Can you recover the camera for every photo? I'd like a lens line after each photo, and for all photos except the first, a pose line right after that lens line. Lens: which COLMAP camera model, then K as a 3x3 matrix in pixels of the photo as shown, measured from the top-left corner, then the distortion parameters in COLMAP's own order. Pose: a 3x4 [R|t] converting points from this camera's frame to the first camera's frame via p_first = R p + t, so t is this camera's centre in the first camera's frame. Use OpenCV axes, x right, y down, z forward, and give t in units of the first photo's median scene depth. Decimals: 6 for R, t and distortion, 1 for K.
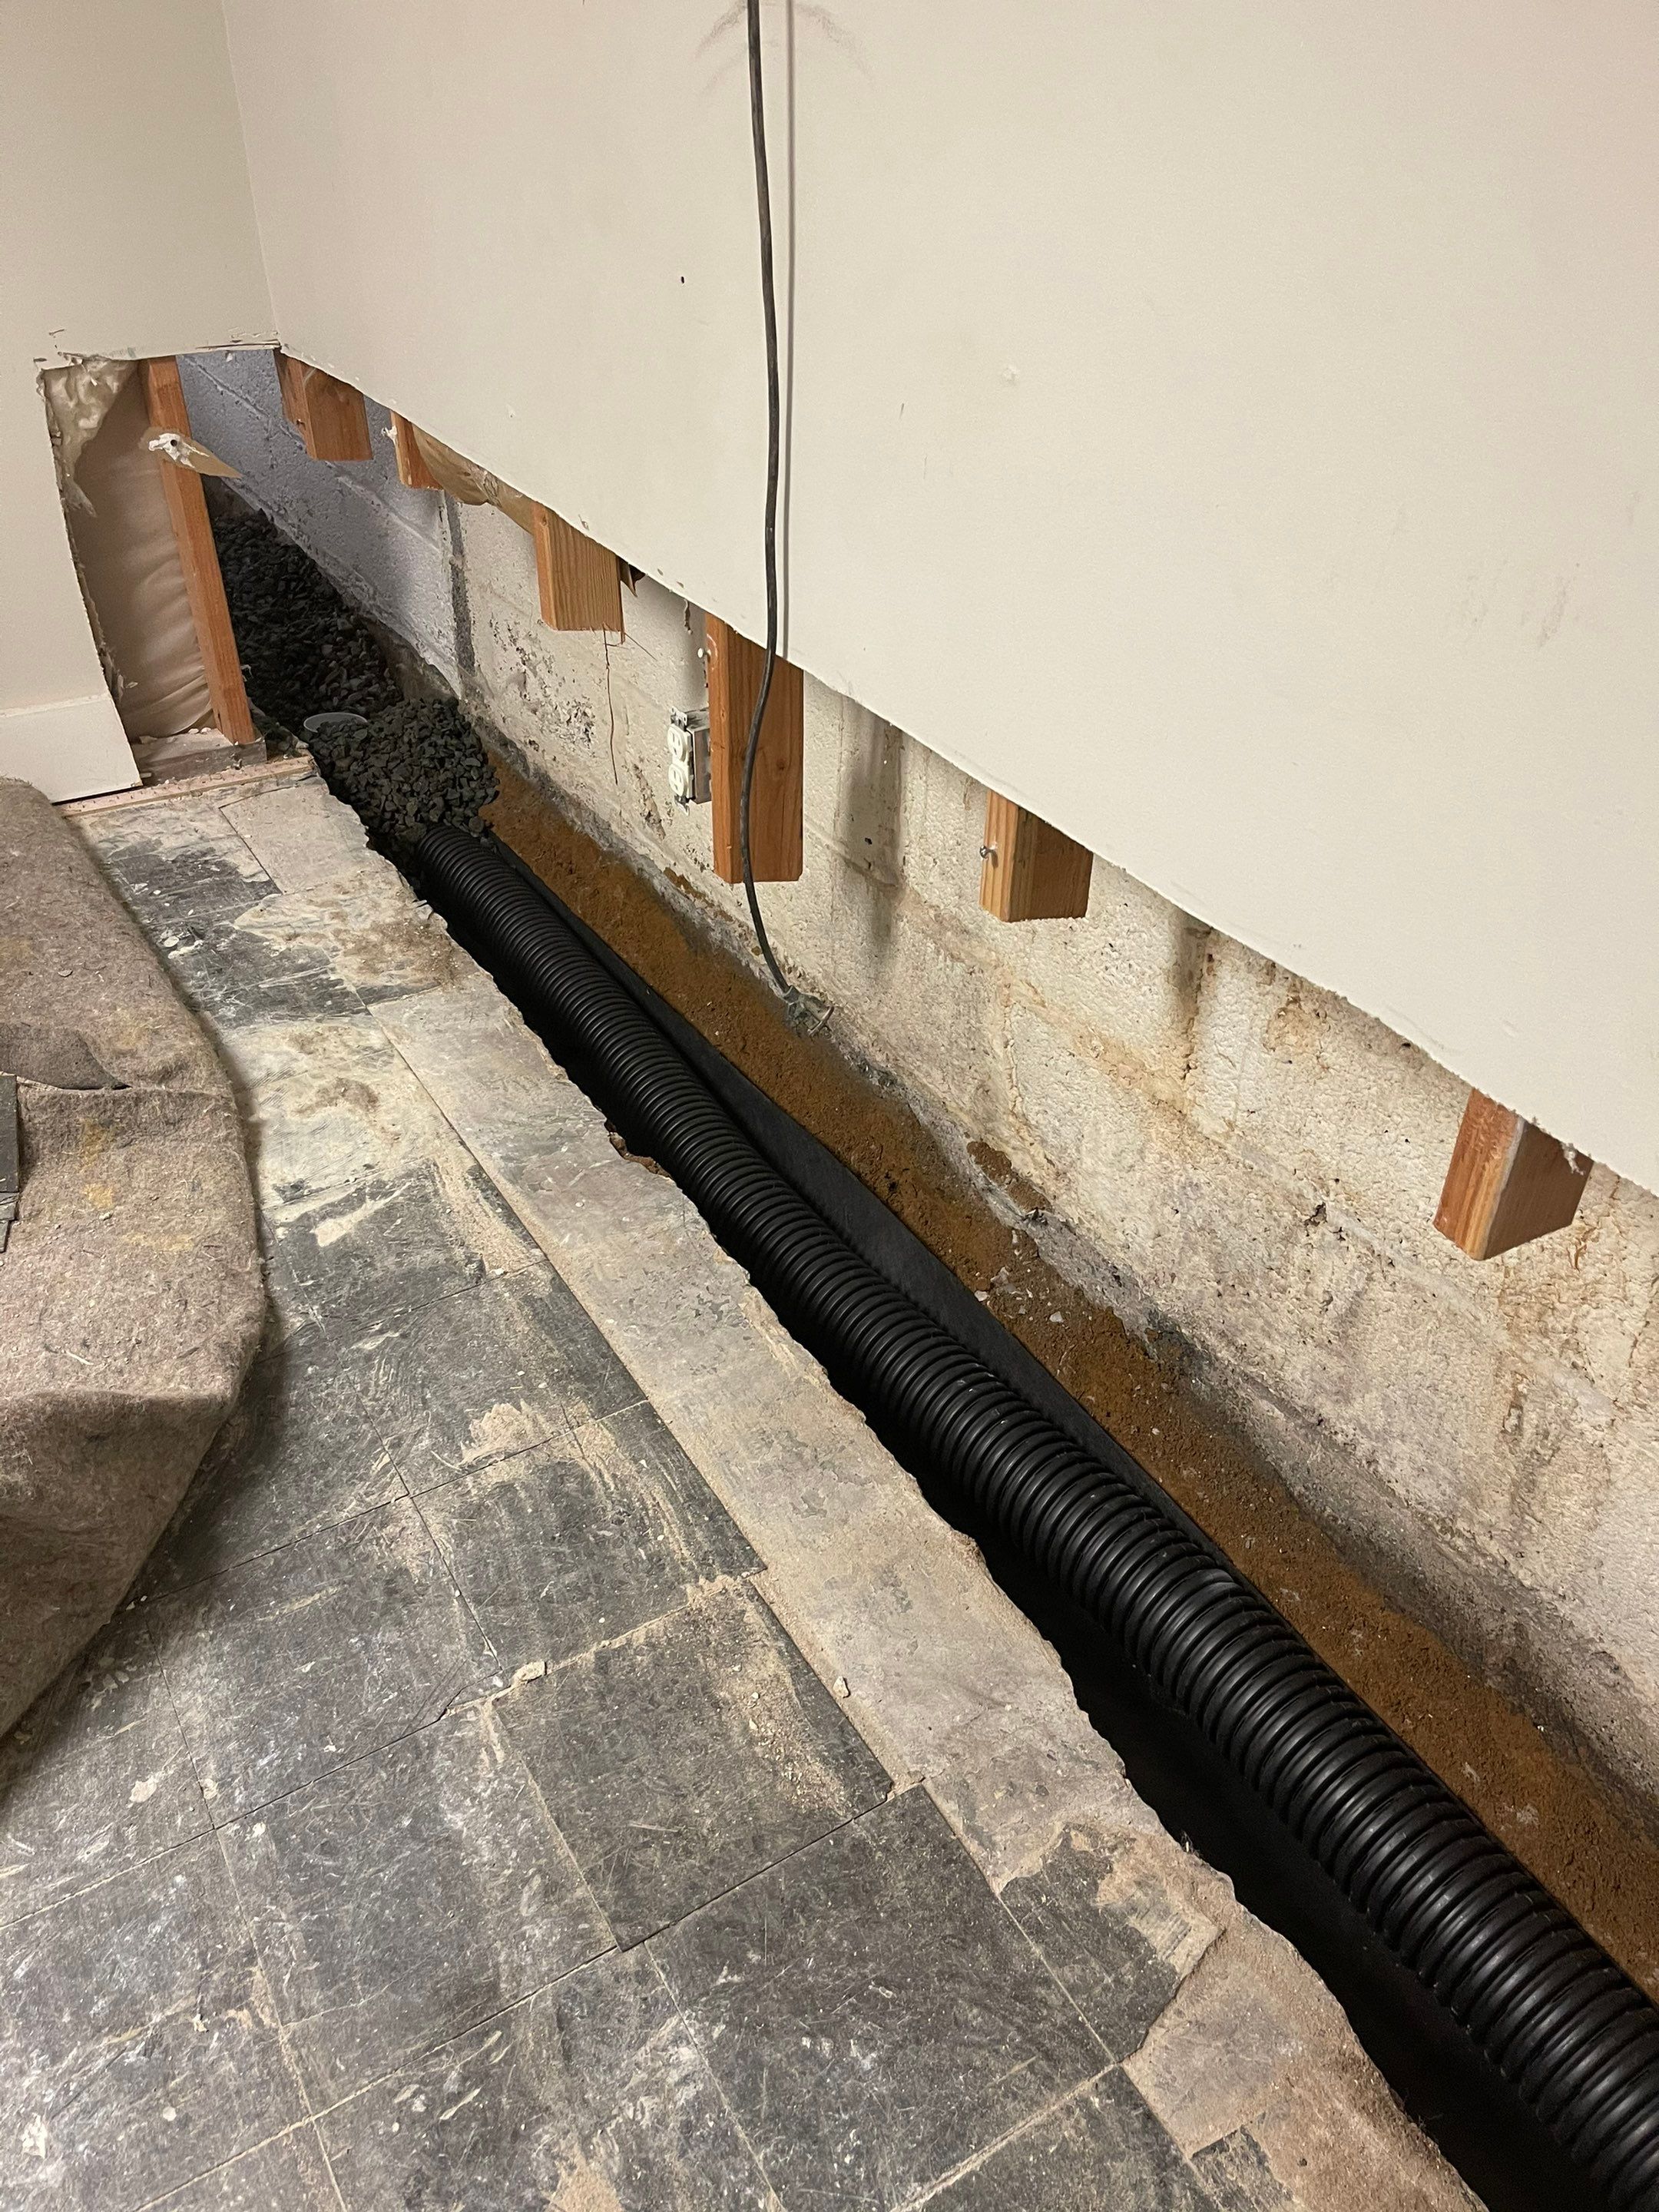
lens RADIAL K [[1658.0, 0, 822.5], [0, 1658.0, 1108.0], [0, 0, 1]] dist [0.047839, -0.057636]
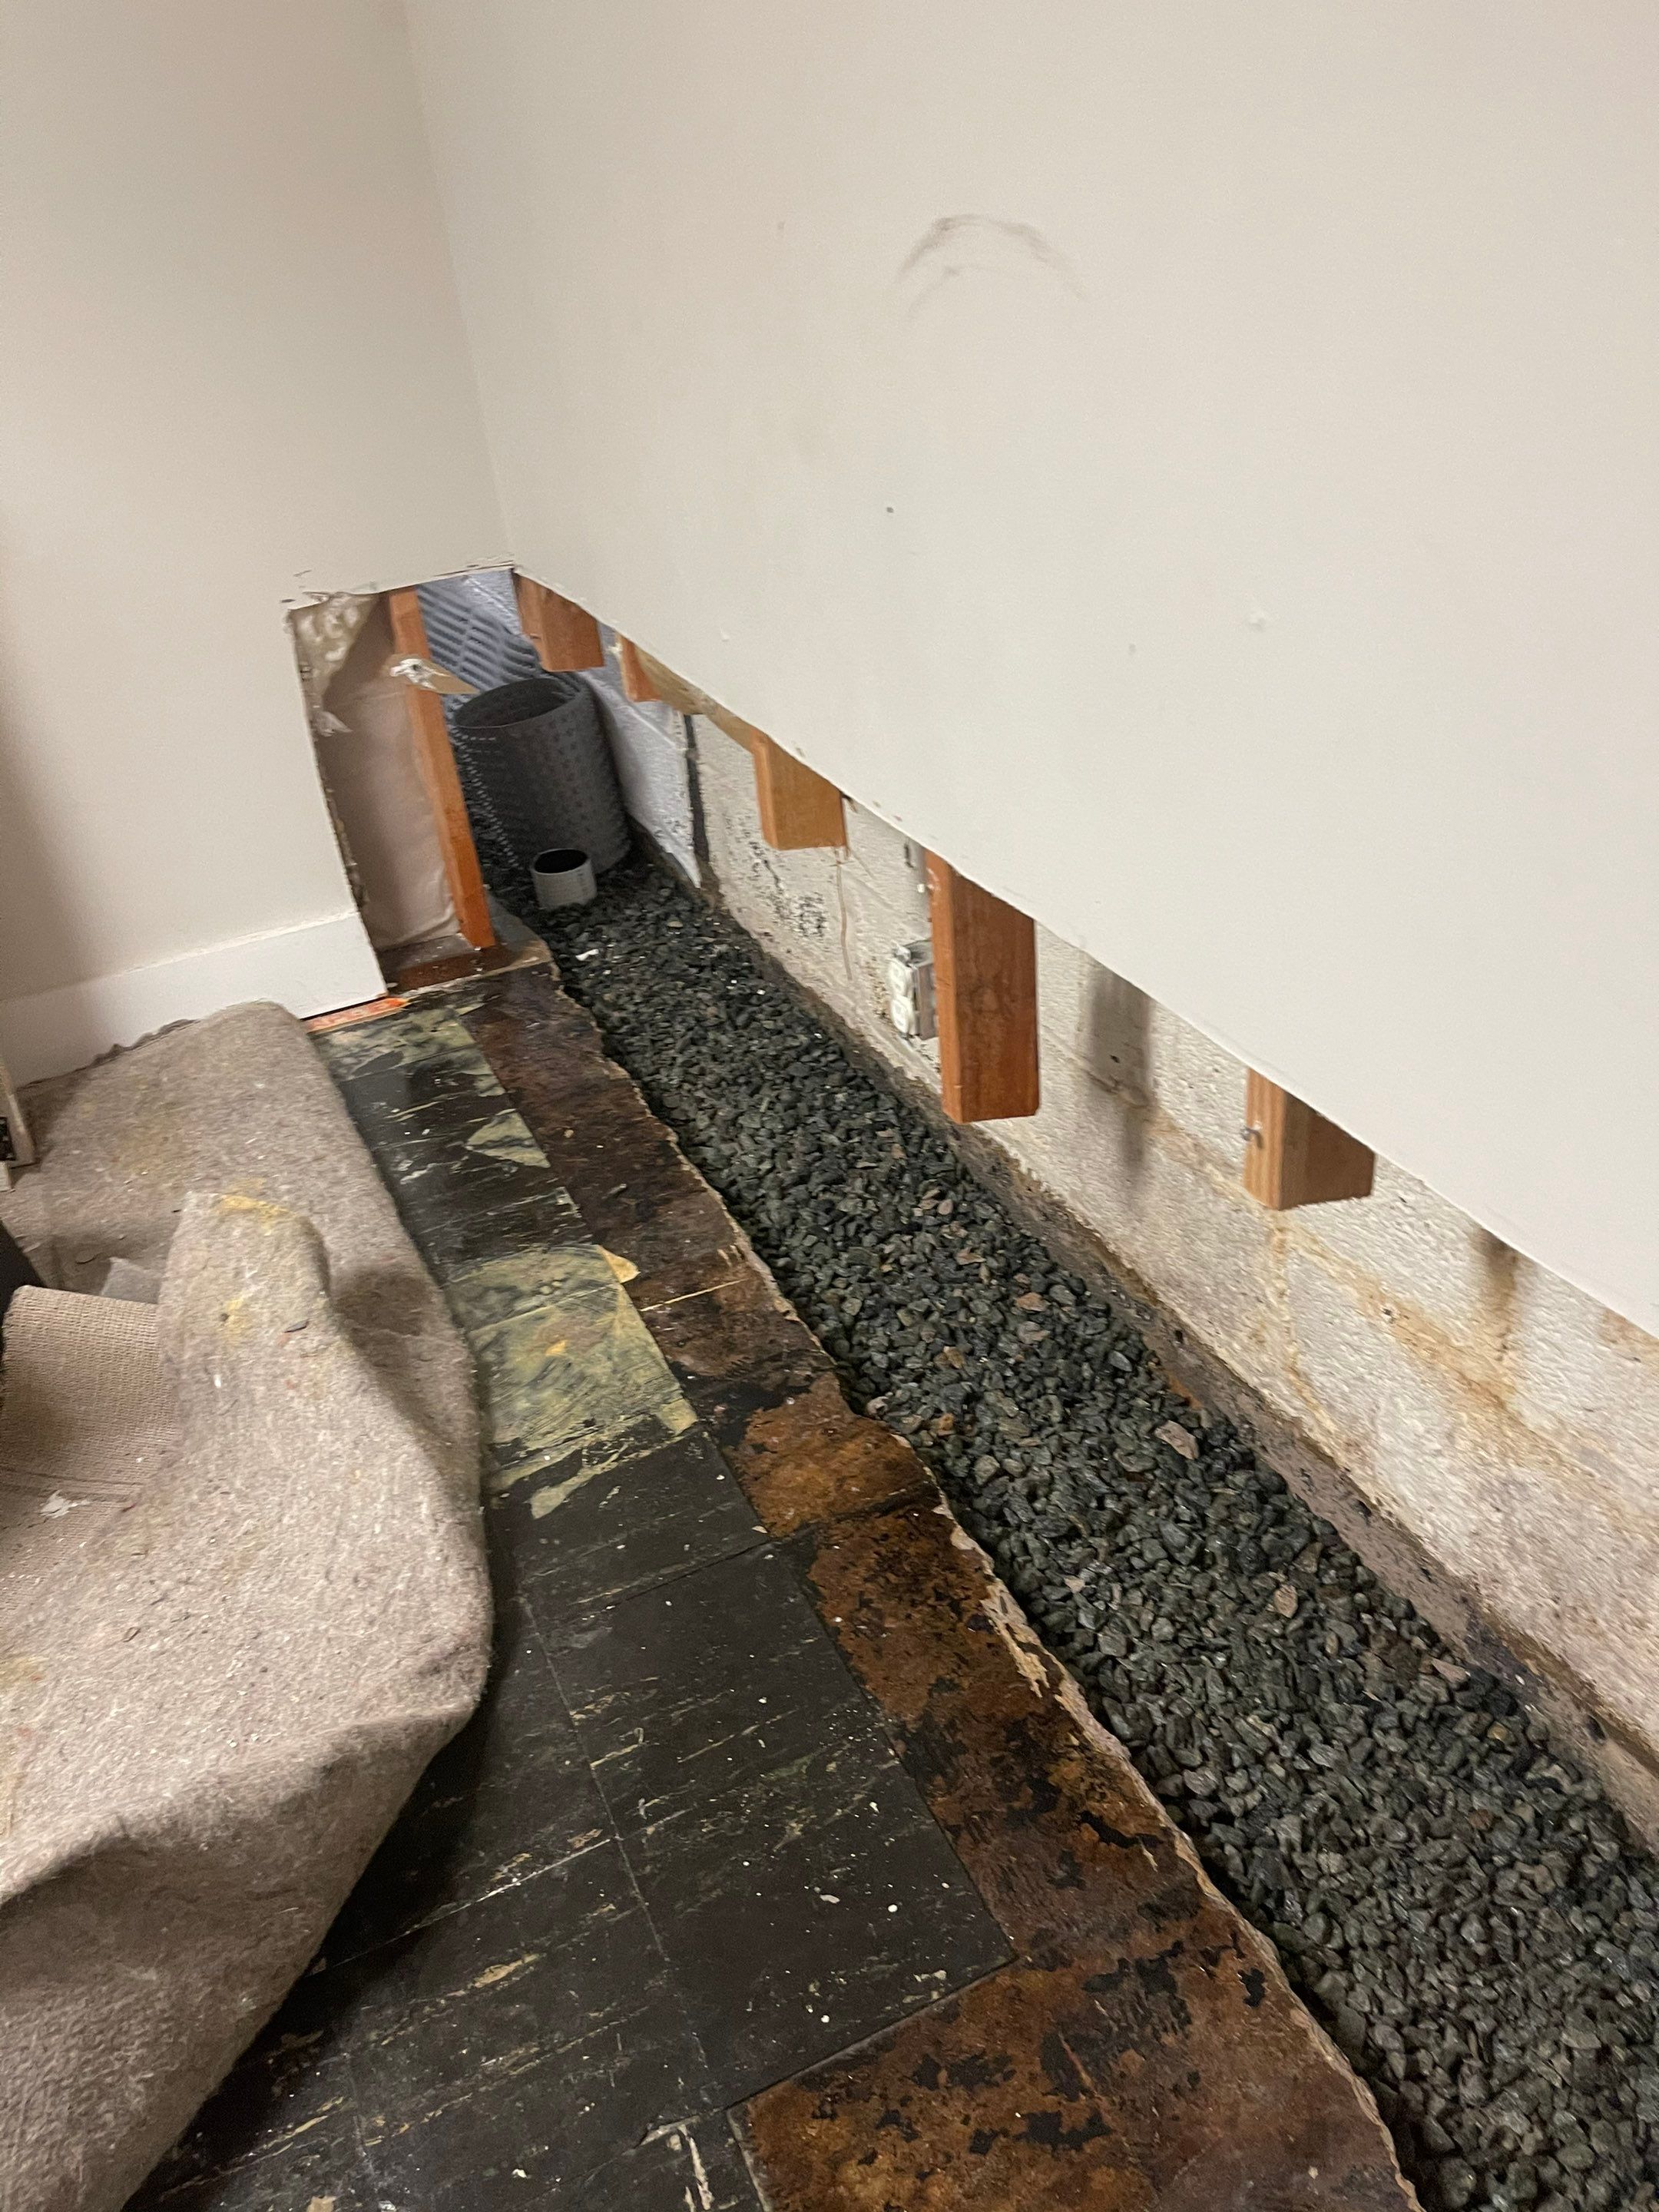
lens RADIAL K [[1658.0, 0, 818.3], [0, 1658.0, 1091.6], [0, 0, 1]] dist [0.047839, -0.057636]
pose [[0.986948, -0.027925, -0.158598, 0.011373], [0.015836, 0.996907, -0.076984, -0.079883], [0.160257, 0.073468, 0.984337, 0.082243]]
